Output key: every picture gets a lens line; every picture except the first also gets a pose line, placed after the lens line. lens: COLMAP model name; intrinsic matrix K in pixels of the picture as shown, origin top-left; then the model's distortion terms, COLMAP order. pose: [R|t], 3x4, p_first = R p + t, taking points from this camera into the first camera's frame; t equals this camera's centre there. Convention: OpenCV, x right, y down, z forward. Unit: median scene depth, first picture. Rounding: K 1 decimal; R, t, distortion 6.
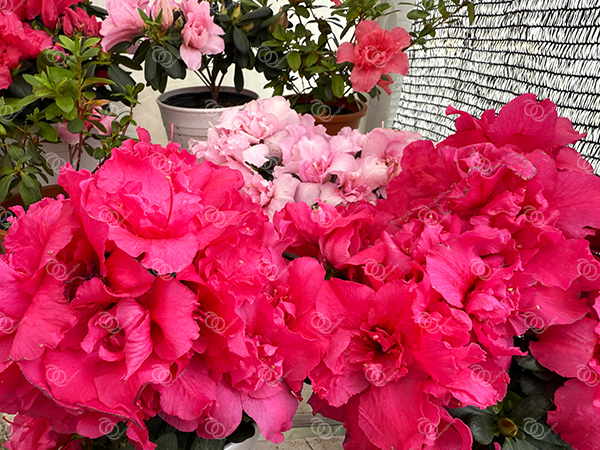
lens RADIAL K [[443.0, 0, 300.0], [0, 443.0, 225.0], [0, 0, 1]] dist [-0.004406, -0.002564]
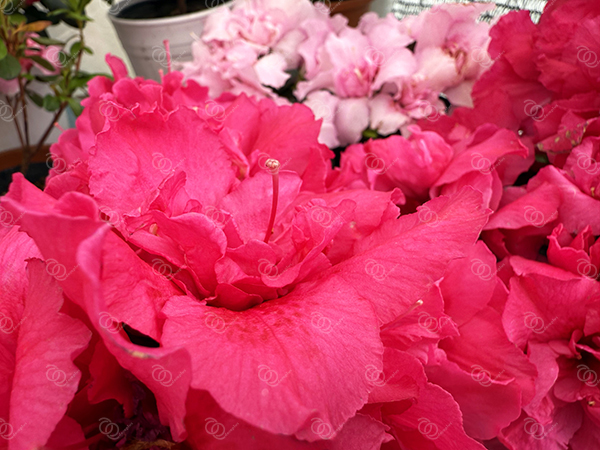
lens RADIAL K [[485.2, 0, 300.0], [0, 485.2, 225.0], [0, 0, 1]] dist [-0.003435, 0.000031]
pose [[0.987645, -0.156559, 0.006837, -0.095699], [0.153159, 0.973590, 0.169307, -0.040888], [-0.033162, -0.166168, 0.985540, 0.187026]]
